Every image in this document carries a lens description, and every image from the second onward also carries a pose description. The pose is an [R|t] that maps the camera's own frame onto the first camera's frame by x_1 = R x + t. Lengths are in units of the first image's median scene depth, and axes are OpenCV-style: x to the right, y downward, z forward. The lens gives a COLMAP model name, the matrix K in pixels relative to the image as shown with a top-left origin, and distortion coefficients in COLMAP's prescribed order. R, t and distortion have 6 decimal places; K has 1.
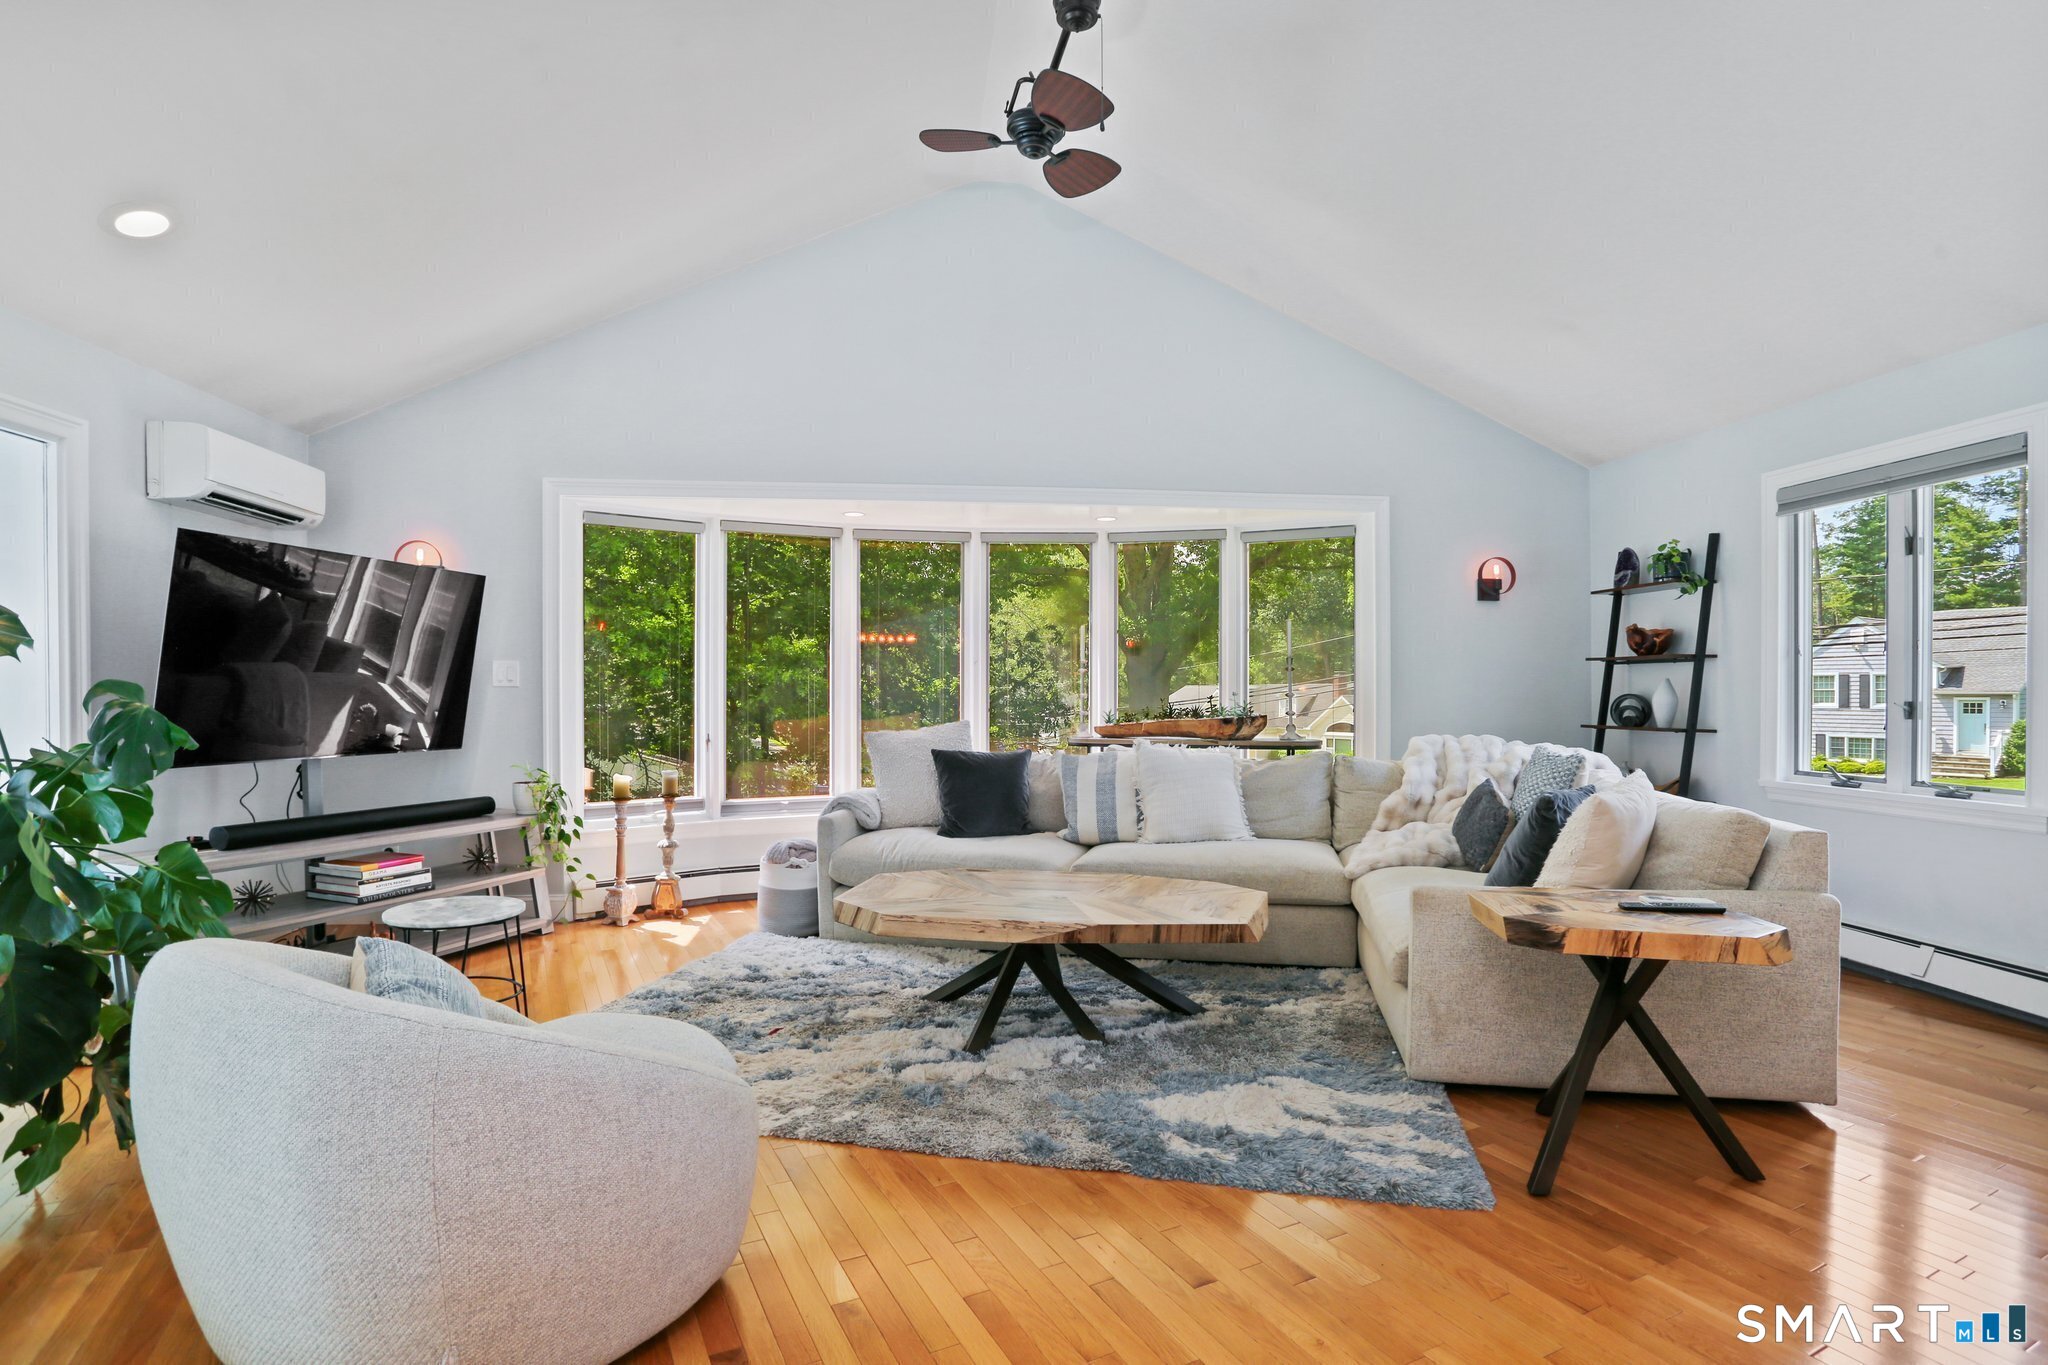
lens RADIAL K [[991.0, 0, 1015.6], [0, 991.0, 668.5], [0, 0, 1]] dist [-0.054854, 0.031807]
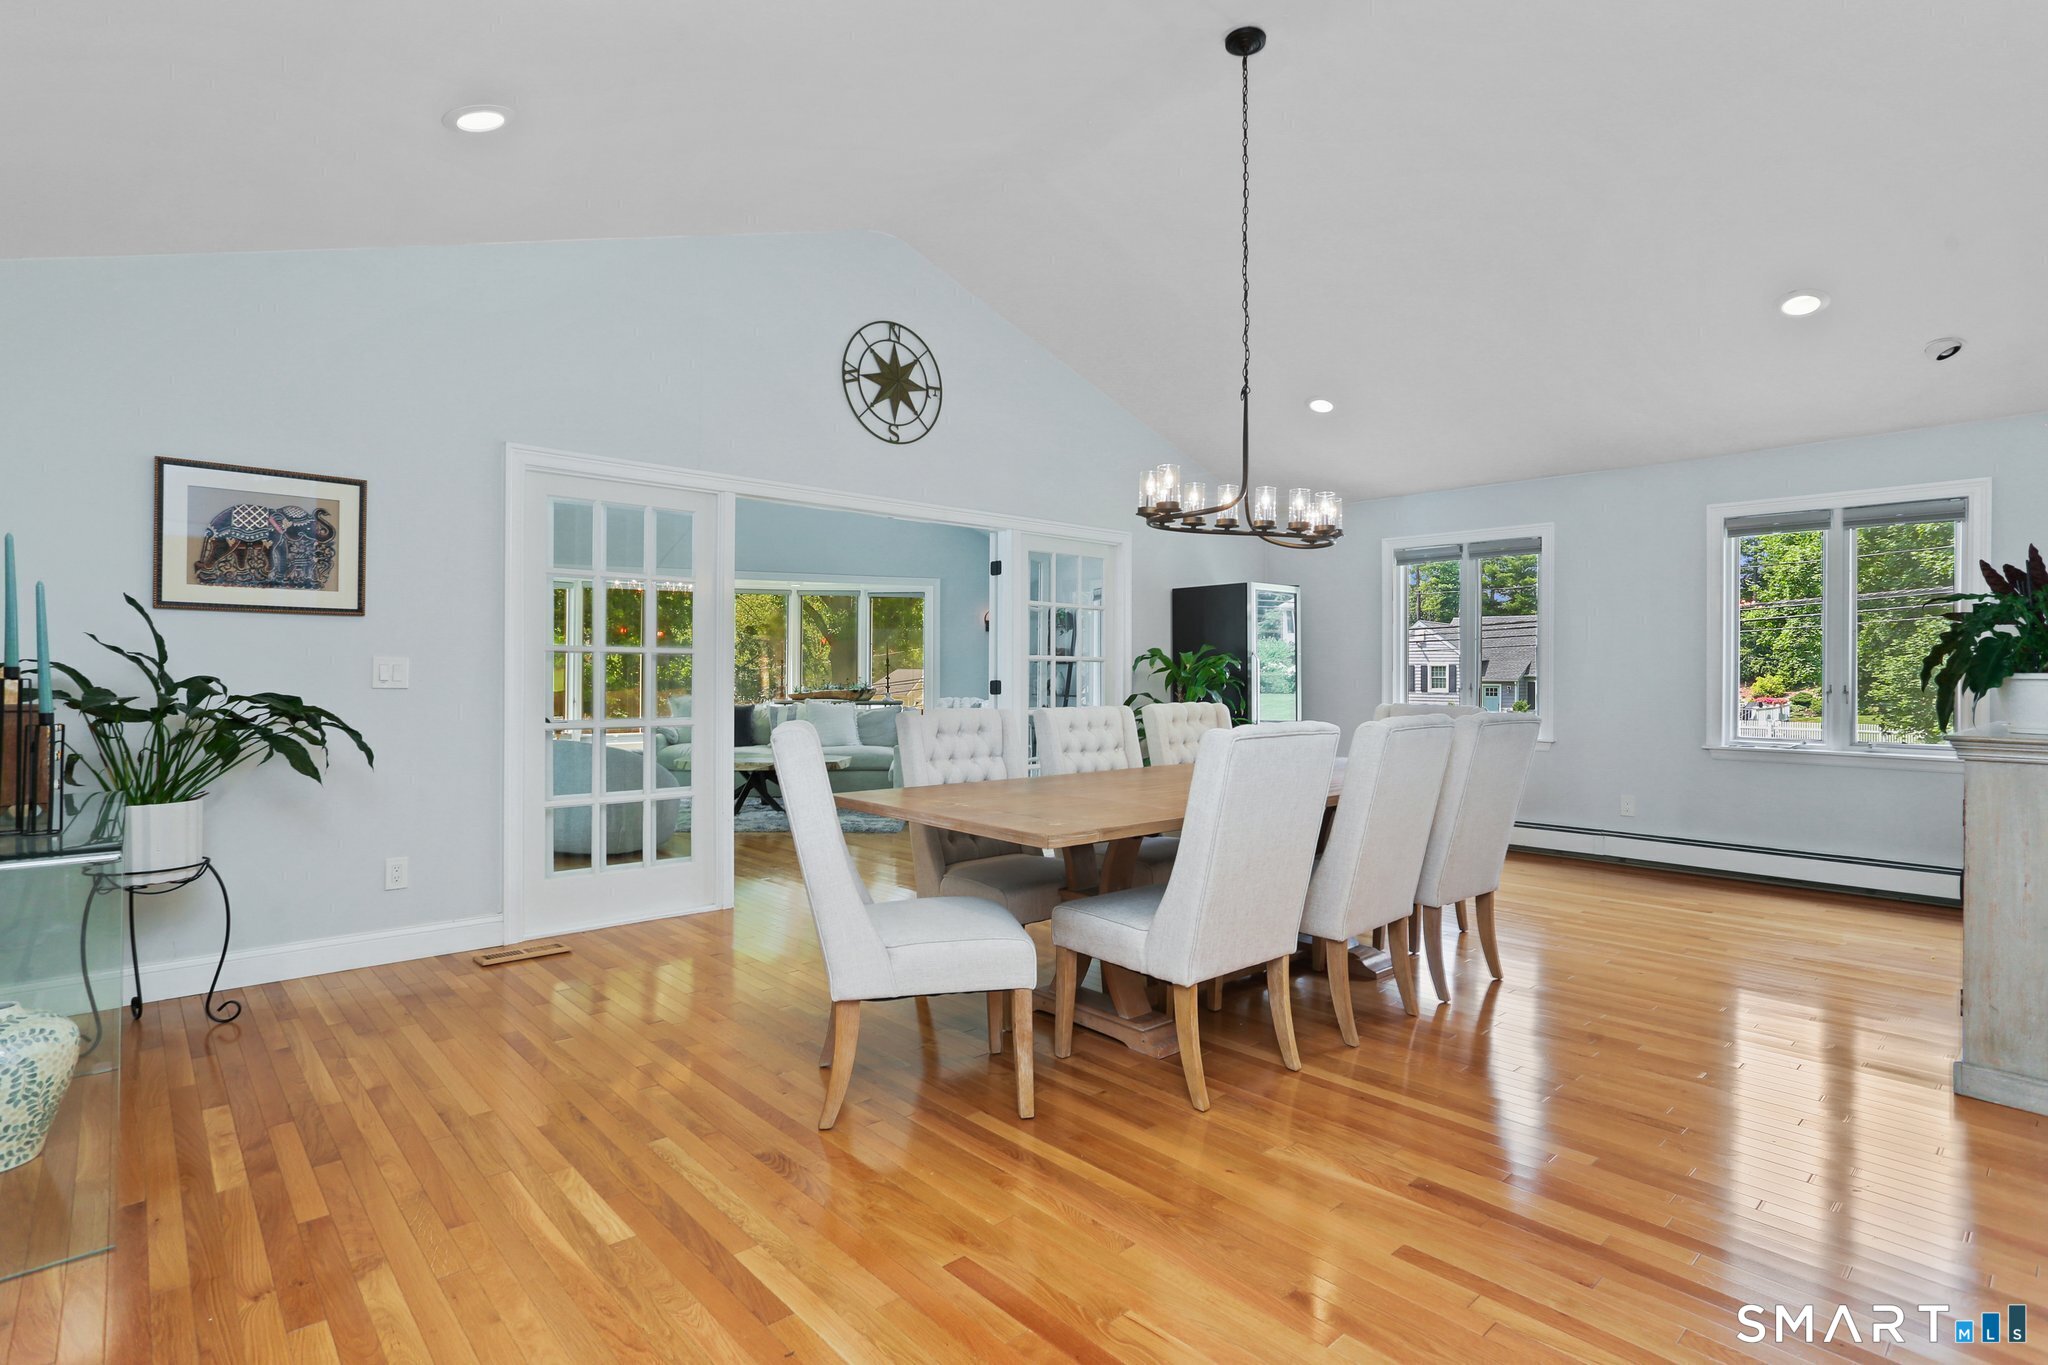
lens RADIAL K [[991.0, 0, 1015.6], [0, 991.0, 668.5], [0, 0, 1]] dist [-0.054854, 0.031807]
pose [[0.962318, 0.001990, 0.271918, -0.017714], [-0.005201, 0.999925, 0.011087, -0.016174], [-0.271876, -0.012083, 0.962257, -0.944314]]
